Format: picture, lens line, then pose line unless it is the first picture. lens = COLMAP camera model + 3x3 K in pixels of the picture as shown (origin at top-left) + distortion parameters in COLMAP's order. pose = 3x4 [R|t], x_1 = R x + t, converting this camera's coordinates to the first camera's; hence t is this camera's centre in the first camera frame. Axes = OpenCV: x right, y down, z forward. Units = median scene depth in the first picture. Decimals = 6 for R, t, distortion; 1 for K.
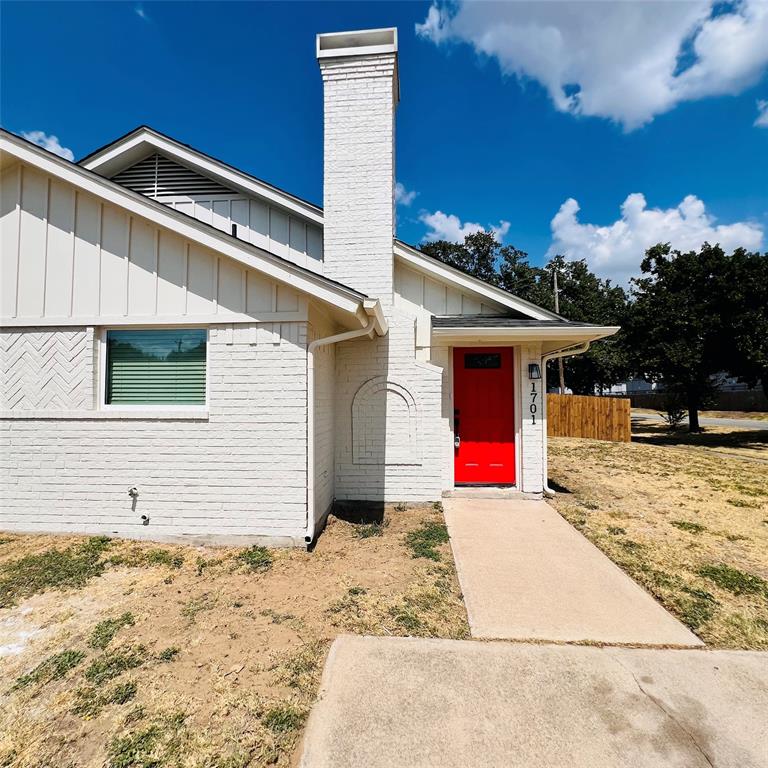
lens RADIAL K [[411.1, 0, 386.9], [0, 411.1, 384.9], [0, 0, 1]] dist [-0.001125, -0.000932]
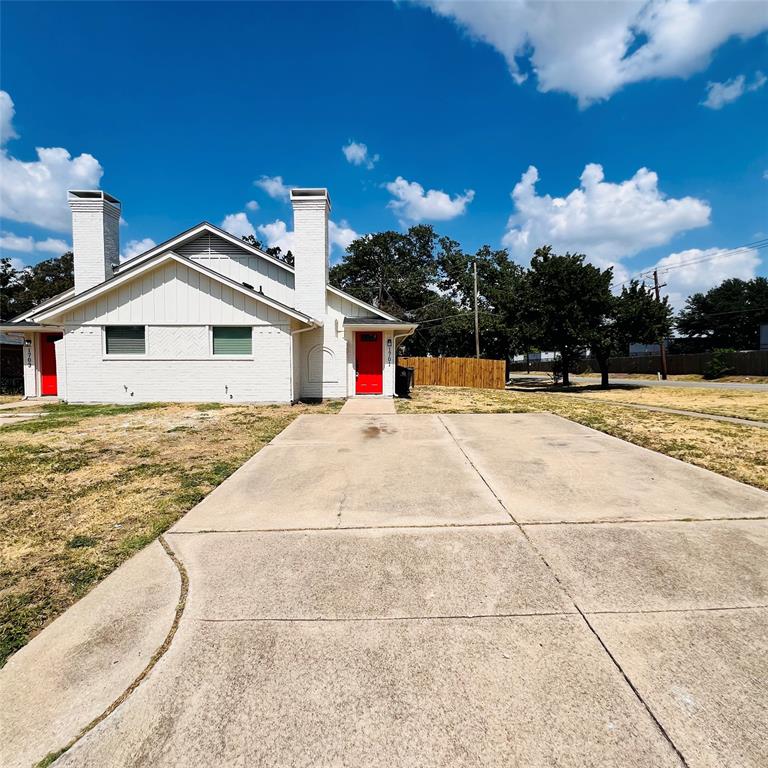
lens RADIAL K [[411.1, 0, 387.5], [0, 411.1, 380.5], [0, 0, 1]] dist [-0.001125, -0.000932]
pose [[0.995881, -0.002546, 0.090630, 0.136643], [-0.003632, 0.997683, 0.067938, 0.020788], [-0.090593, -0.067987, 0.993565, -1.224996]]
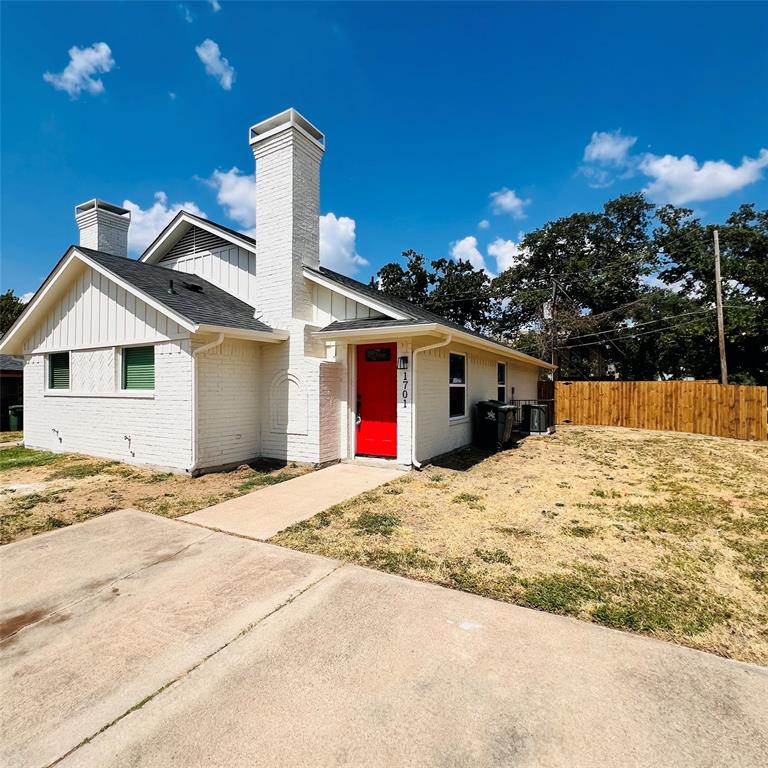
lens RADIAL K [[411.1, 0, 384.0], [0, 411.1, 385.0], [0, 0, 1]] dist [-0.001125, -0.000932]
pose [[0.902882, -0.003050, -0.429877, 0.793925], [0.015058, 0.999586, 0.024534, 0.000761], [0.429624, -0.028625, 0.902554, -0.092851]]
